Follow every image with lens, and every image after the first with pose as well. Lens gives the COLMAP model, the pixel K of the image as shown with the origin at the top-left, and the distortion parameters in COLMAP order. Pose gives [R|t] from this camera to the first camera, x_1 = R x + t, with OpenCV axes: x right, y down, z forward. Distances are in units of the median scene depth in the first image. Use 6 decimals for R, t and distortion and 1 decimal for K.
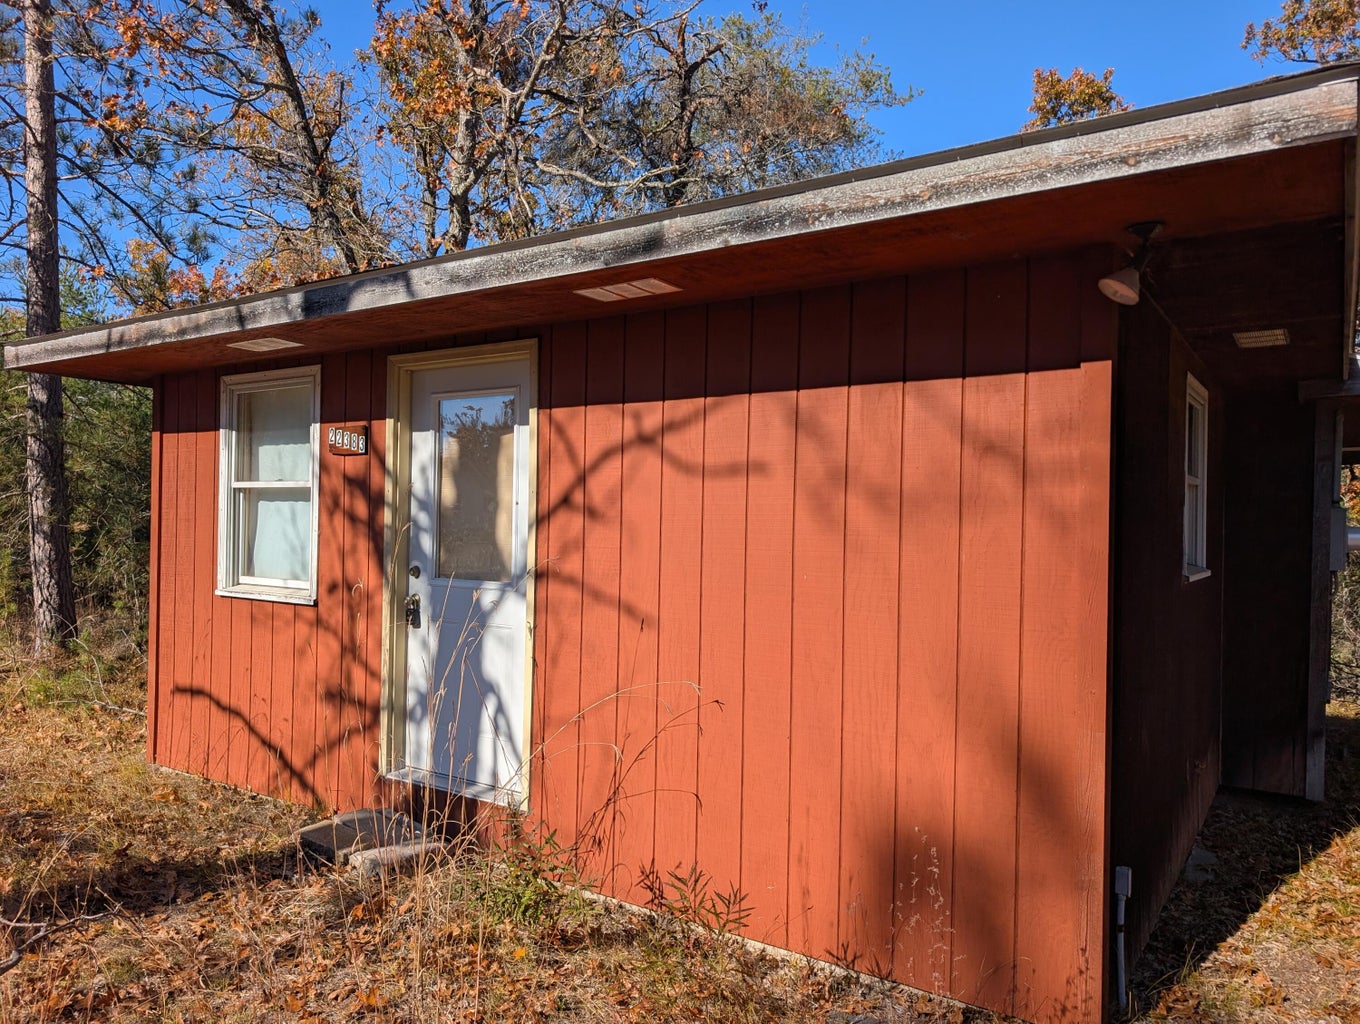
lens RADIAL K [[973.2, 0, 680.0], [0, 973.2, 512.0], [0, 0, 1]] dist [0.019796, -0.020849]
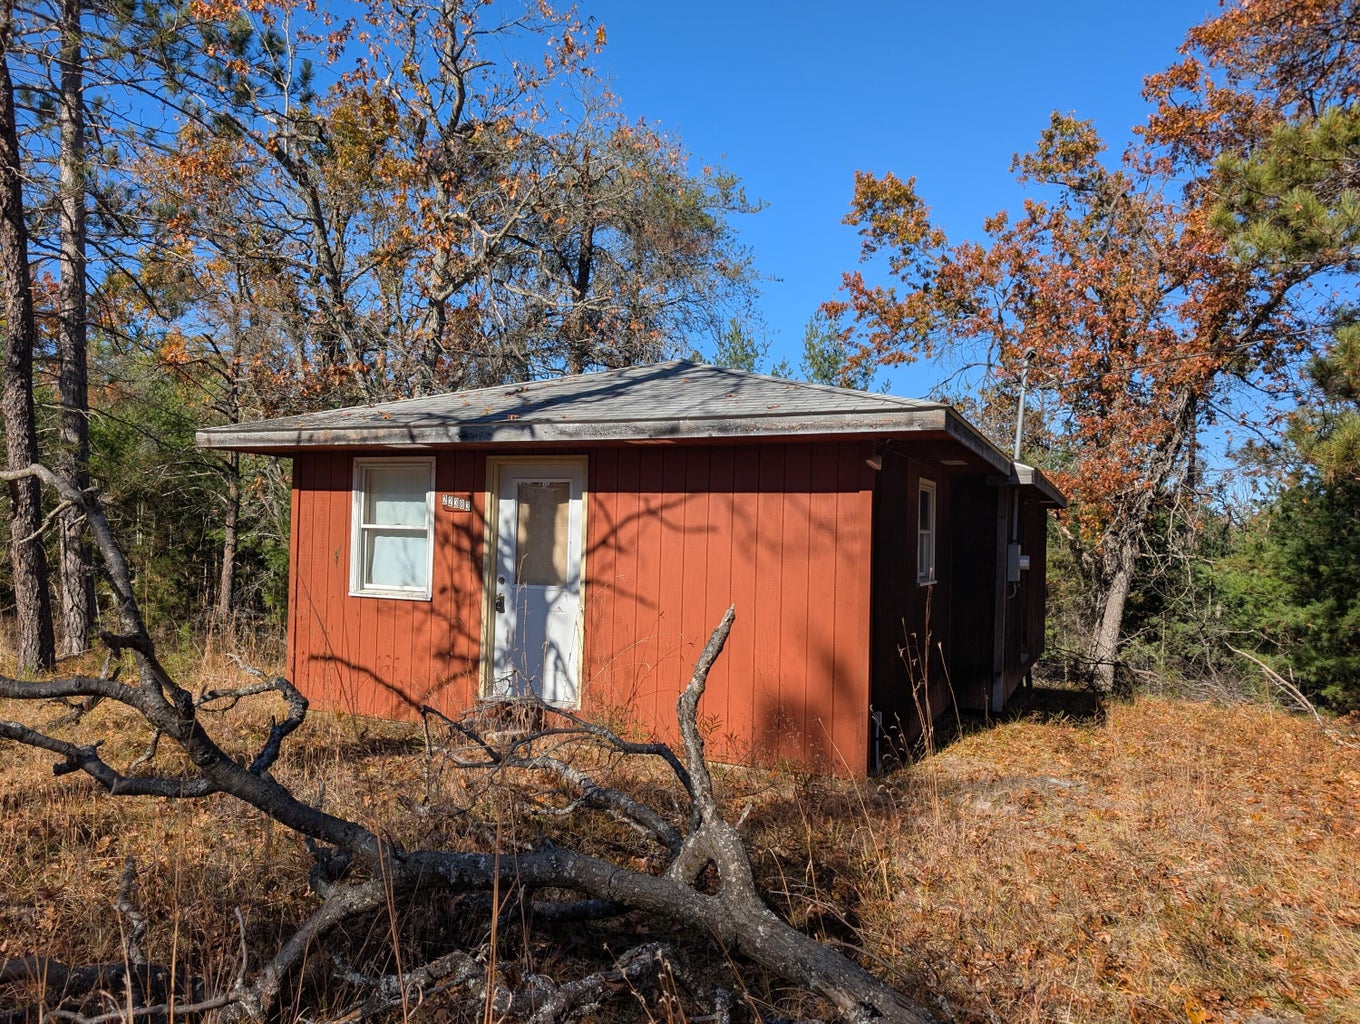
lens RADIAL K [[966.1, 0, 670.6], [0, 966.1, 494.9], [0, 0, 1]] dist [0.033836, -0.005866]
pose [[0.987493, 0.015536, 0.156893, -0.246569], [-0.010782, 0.999458, -0.031109, -0.040731], [-0.157291, 0.029028, 0.987126, -0.750566]]
